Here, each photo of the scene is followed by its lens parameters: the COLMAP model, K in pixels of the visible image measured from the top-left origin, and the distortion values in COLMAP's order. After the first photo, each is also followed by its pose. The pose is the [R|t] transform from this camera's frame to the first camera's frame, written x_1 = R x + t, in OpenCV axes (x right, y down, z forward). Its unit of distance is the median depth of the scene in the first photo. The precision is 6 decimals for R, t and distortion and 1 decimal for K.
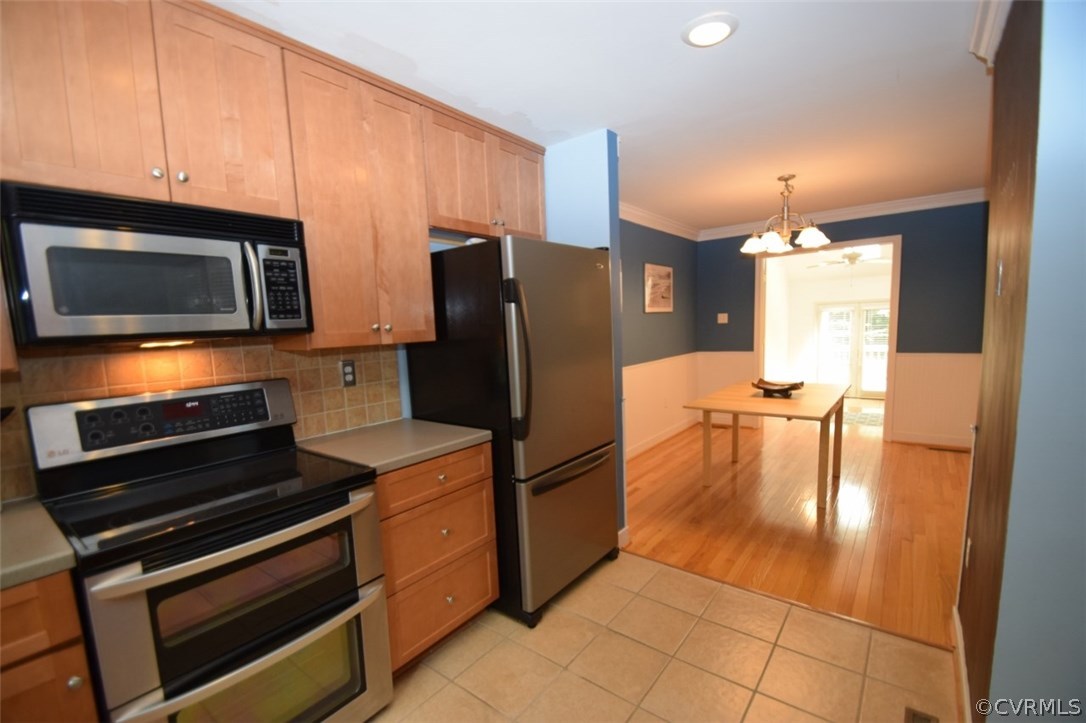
lens RADIAL K [[477.0, 0, 534.7], [0, 477.0, 381.5], [0, 0, 1]] dist [0.015801, -0.016445]
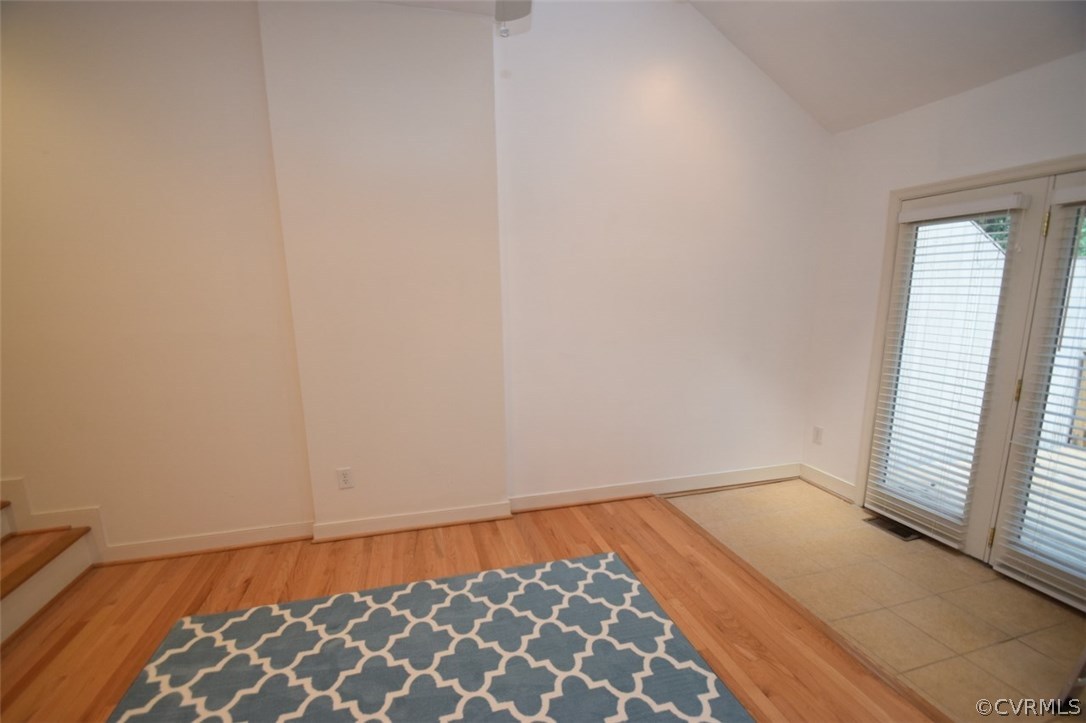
lens RADIAL K [[483.5, 0, 535.7], [0, 483.5, 379.4], [0, 0, 1]] dist [0.013369, -0.017751]
pose [[0.800012, 0.143410, -0.582593, 3.361106], [-0.093441, 0.988946, 0.115125, -0.373425], [0.592663, -0.037663, 0.804569, 3.573535]]
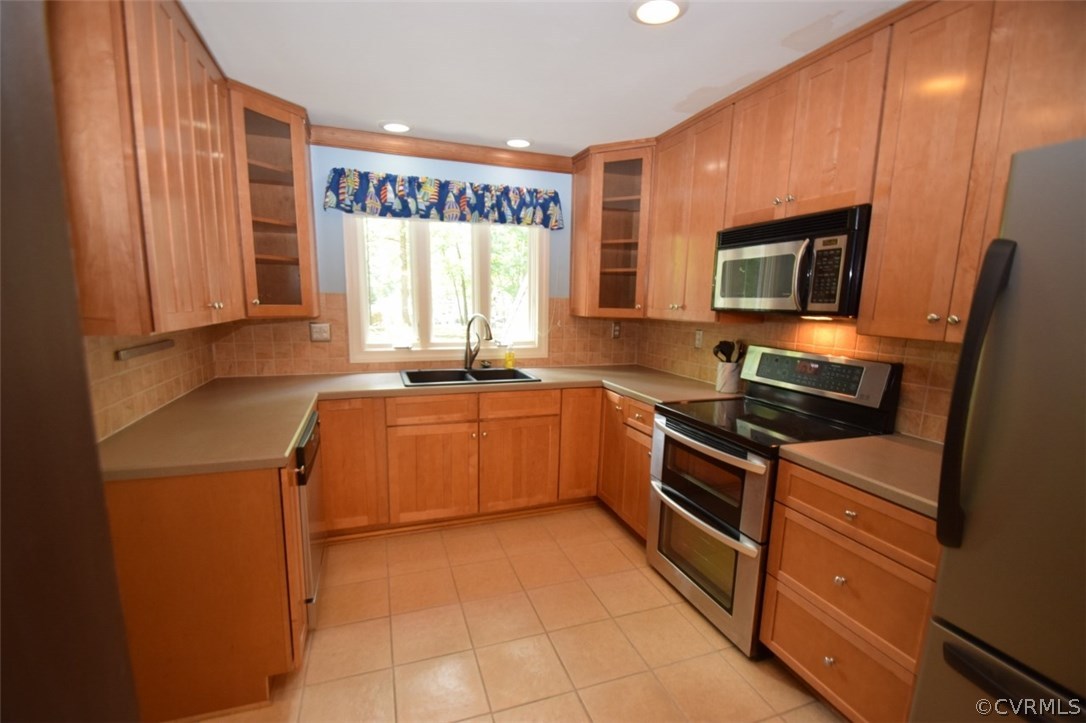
lens RADIAL K [[477.0, 0, 534.7], [0, 477.0, 381.5], [0, 0, 1]] dist [0.015801, -0.016445]
pose [[-0.543187, 0.175354, -0.821096, 0.740001], [-0.098323, 0.957934, 0.269622, -0.178902], [0.833835, 0.227187, -0.503096, 0.982077]]
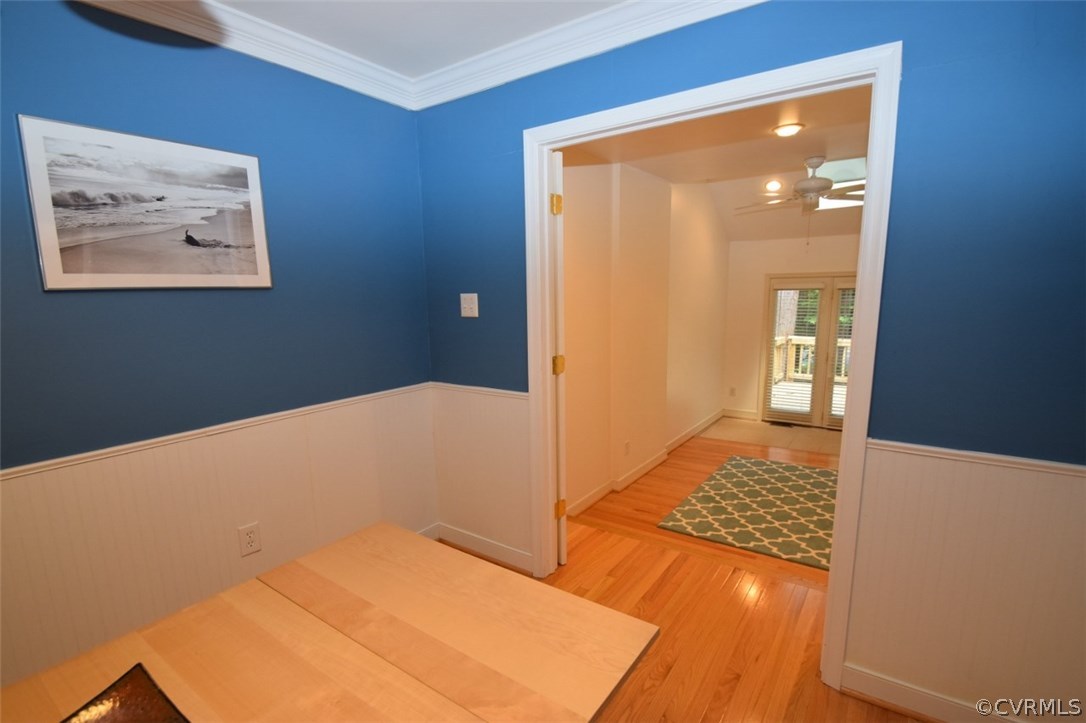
lens RADIAL K [[517.1, 0, 538.4], [0, 517.1, 382.2], [0, 0, 1]] dist [0.001097, -0.008587]
pose [[0.998565, 0.016509, 0.050939, 1.422894], [-0.019401, 0.998196, 0.056812, -0.306027], [-0.049910, -0.057719, 0.997085, 1.831677]]
